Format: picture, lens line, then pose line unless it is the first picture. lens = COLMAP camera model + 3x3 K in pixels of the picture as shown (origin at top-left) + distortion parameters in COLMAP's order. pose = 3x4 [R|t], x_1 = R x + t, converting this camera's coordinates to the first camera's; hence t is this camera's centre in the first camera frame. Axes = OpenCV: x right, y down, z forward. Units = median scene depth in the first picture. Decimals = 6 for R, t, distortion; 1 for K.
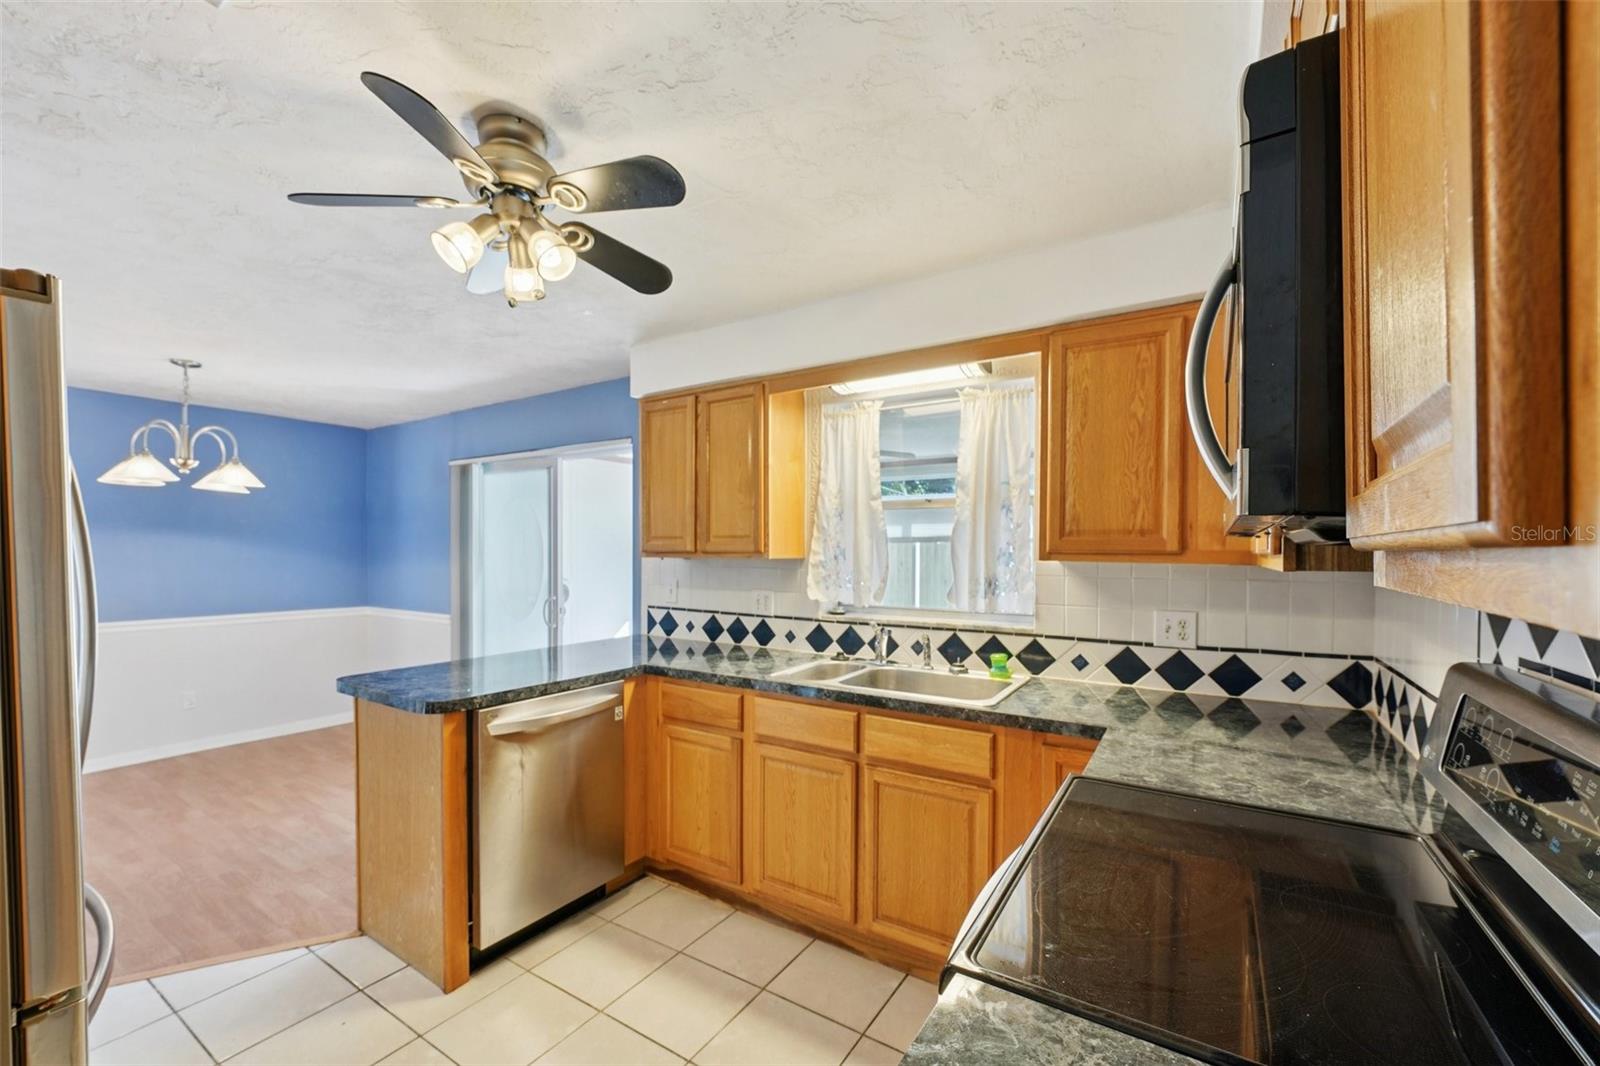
lens RADIAL K [[652.1, 0, 790.8], [0, 652.1, 563.8], [0, 0, 1]] dist [-0.009151, 0.001708]
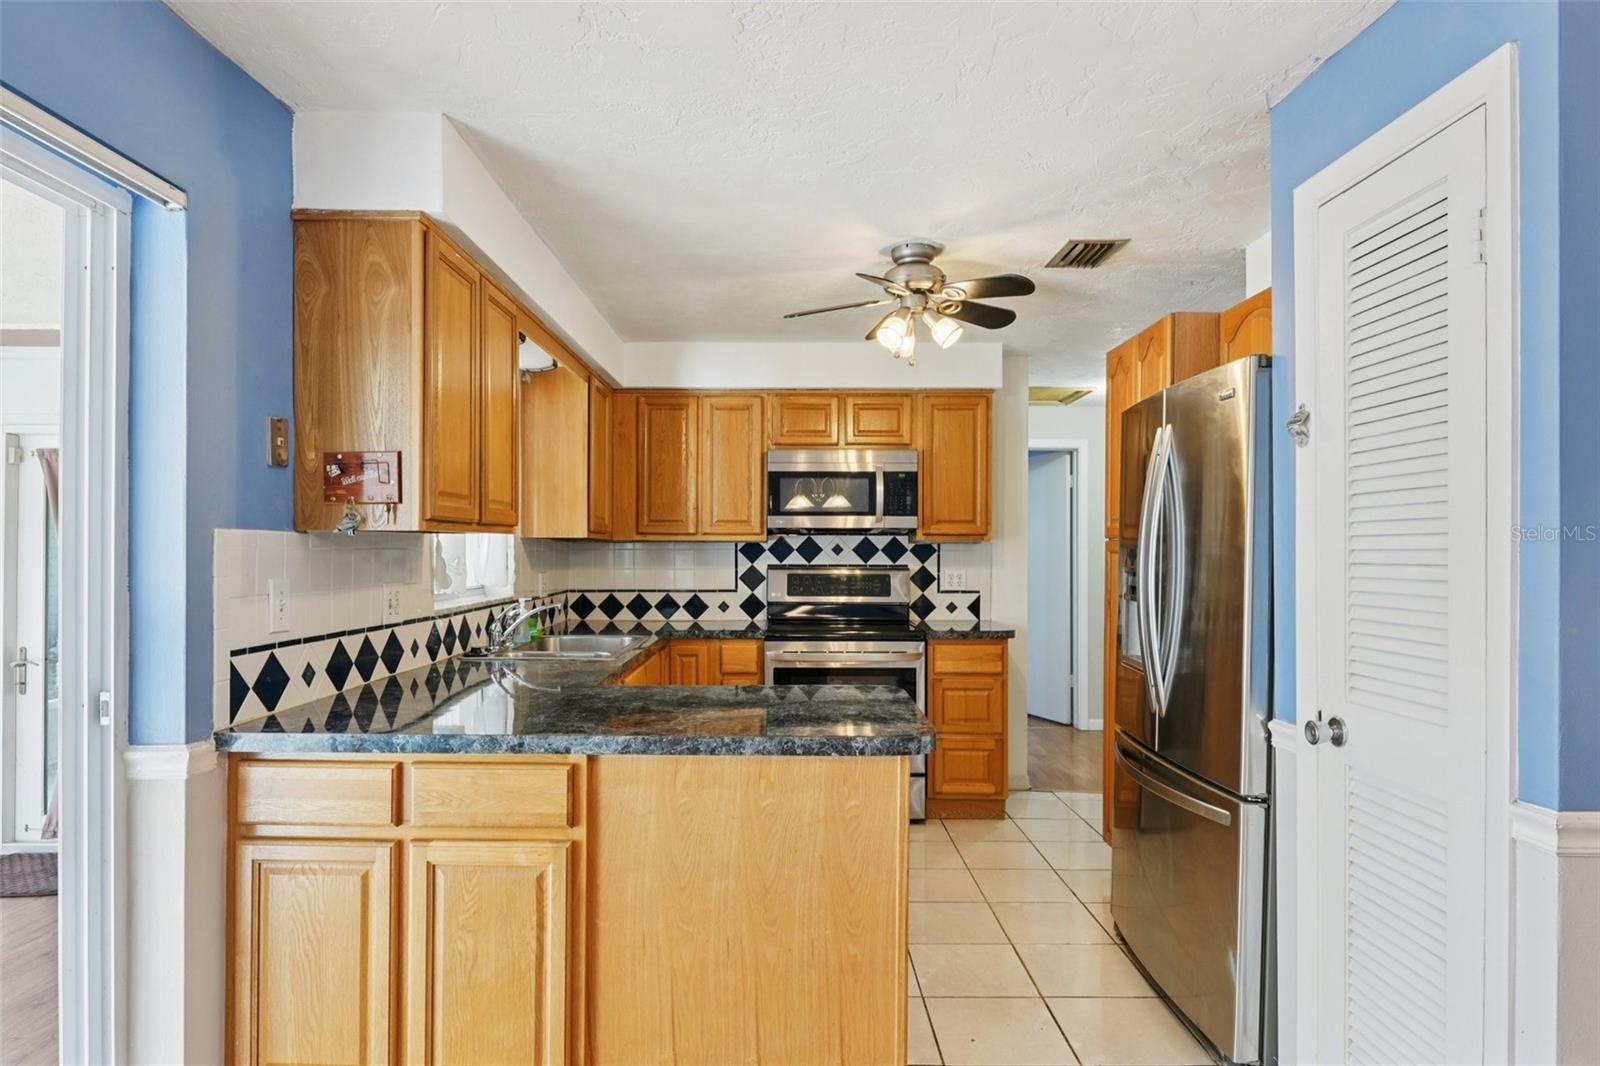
lens RADIAL K [[893.4, 0, 787.5], [0, 893.4, 549.9], [0, 0, 1]] dist [-0.001309, -0.002461]
pose [[-0.544146, -0.011361, 0.838914, -1.142334], [0.004593, 0.999853, 0.016519, -0.005929], [-0.838978, 0.012842, -0.544014, 1.353132]]
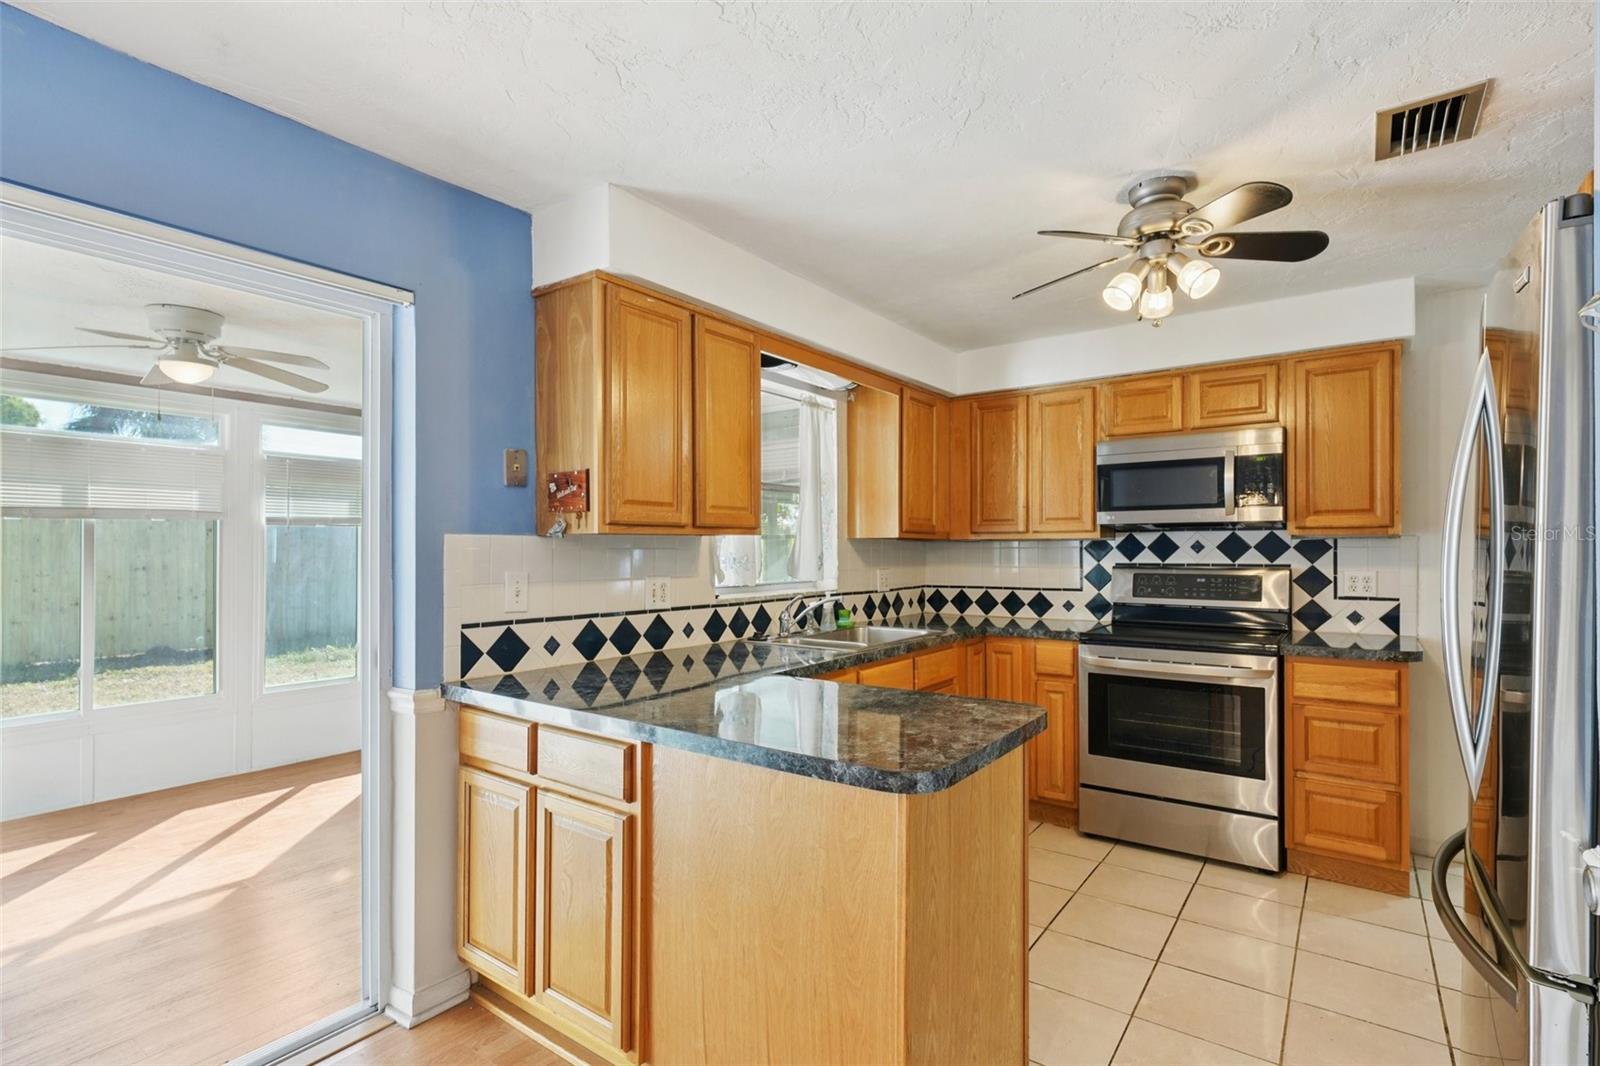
lens RADIAL K [[768.8, 0, 797.1], [0, 768.8, 548.4], [0, 0, 1]] dist [0.000595, 0.001268]
pose [[0.054640, -0.008830, 0.998467, -1.112369], [0.017924, 0.999808, 0.007861, 0.002523], [-0.998345, 0.017467, 0.054788, 0.925187]]
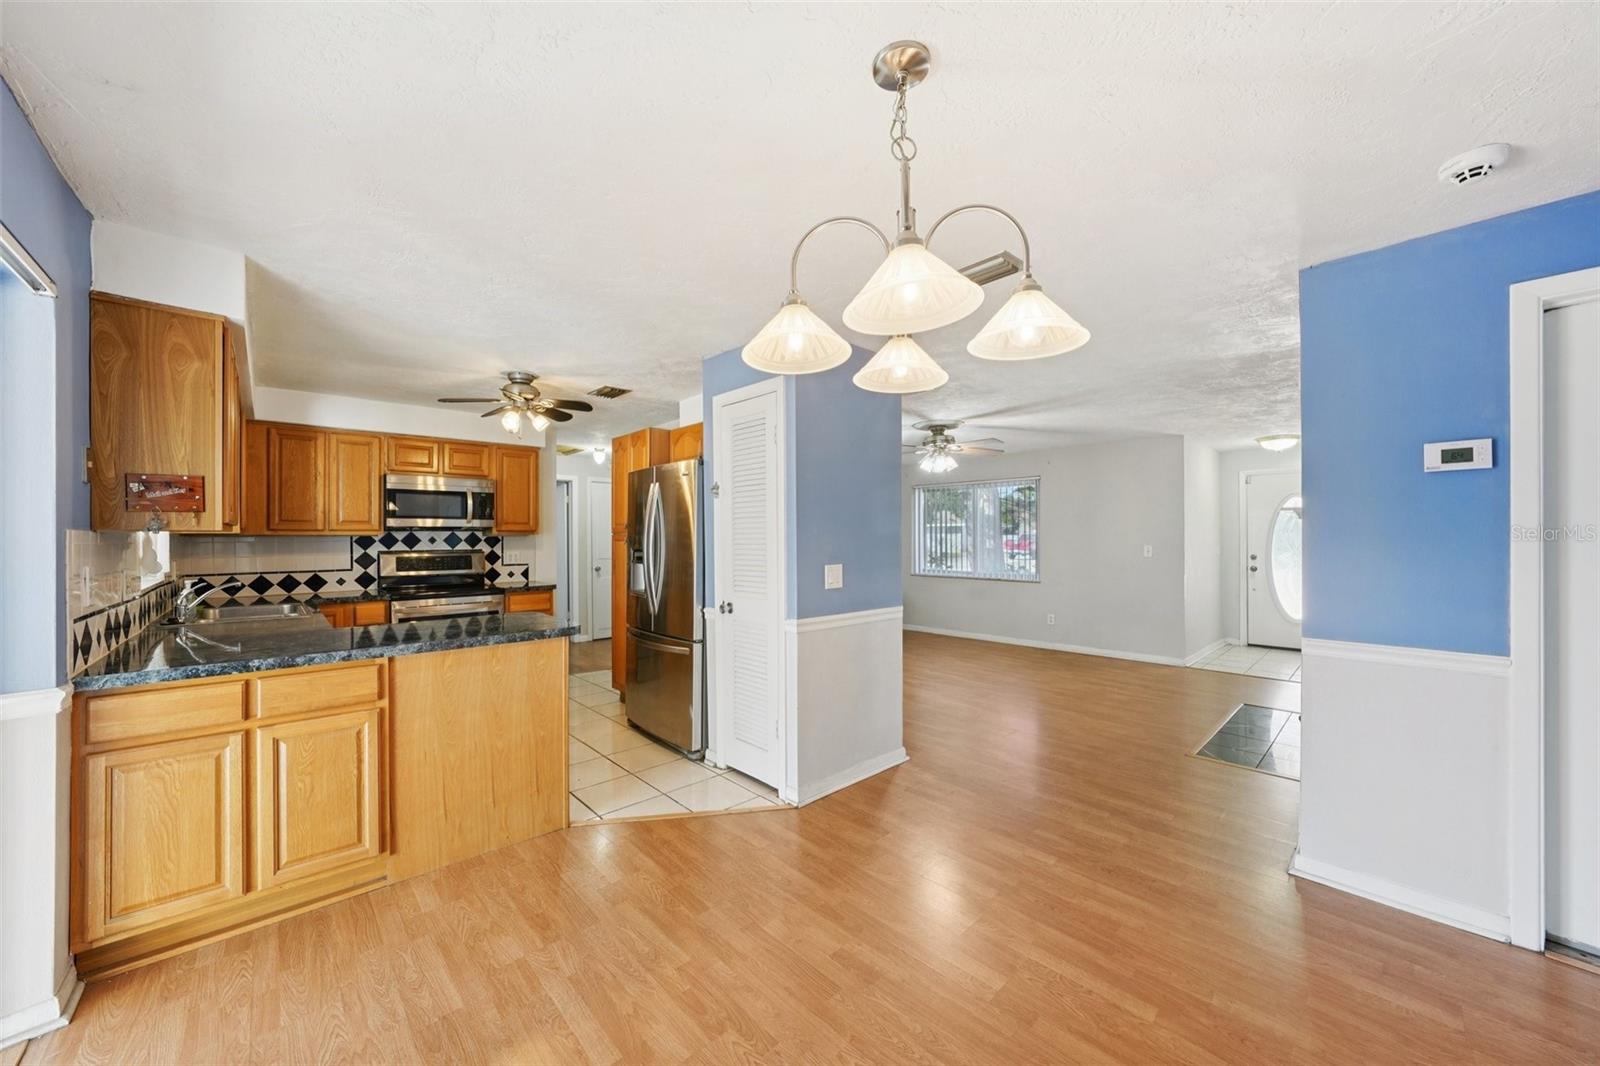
lens RADIAL K [[575.6, 0, 789.5], [0, 575.6, 536.6], [0, 0, 1]] dist [-0.018383, 0.003462]
pose [[-0.967955, -0.004056, 0.251093, -1.210000], [-0.000318, 0.999889, 0.014928, -0.015177], [-0.251125, 0.014370, -0.967848, 1.740306]]
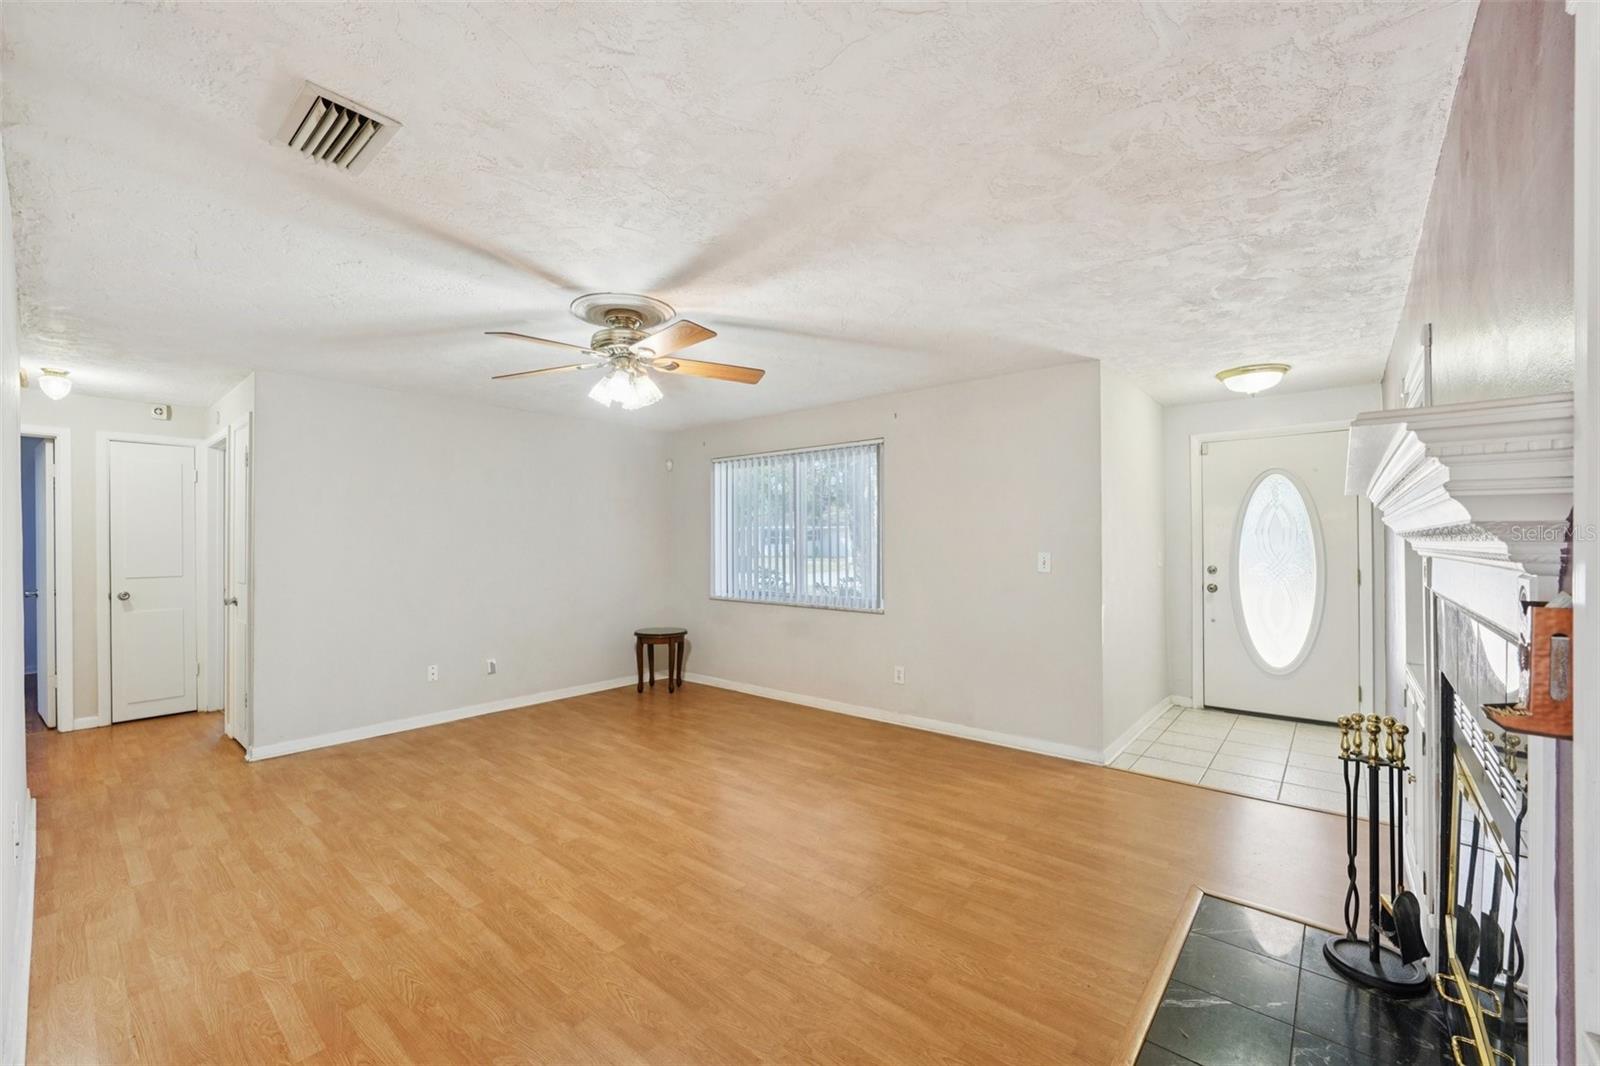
lens RADIAL K [[652.1, 0, 789.7], [0, 652.1, 538.8], [0, 0, 1]] dist [-0.009151, 0.001708]
pose [[-0.990437, -0.003134, 0.137931, -1.642483], [-0.000919, 0.999870, 0.016119, -0.001993], [-0.137963, 0.015838, -0.990311, 0.754217]]
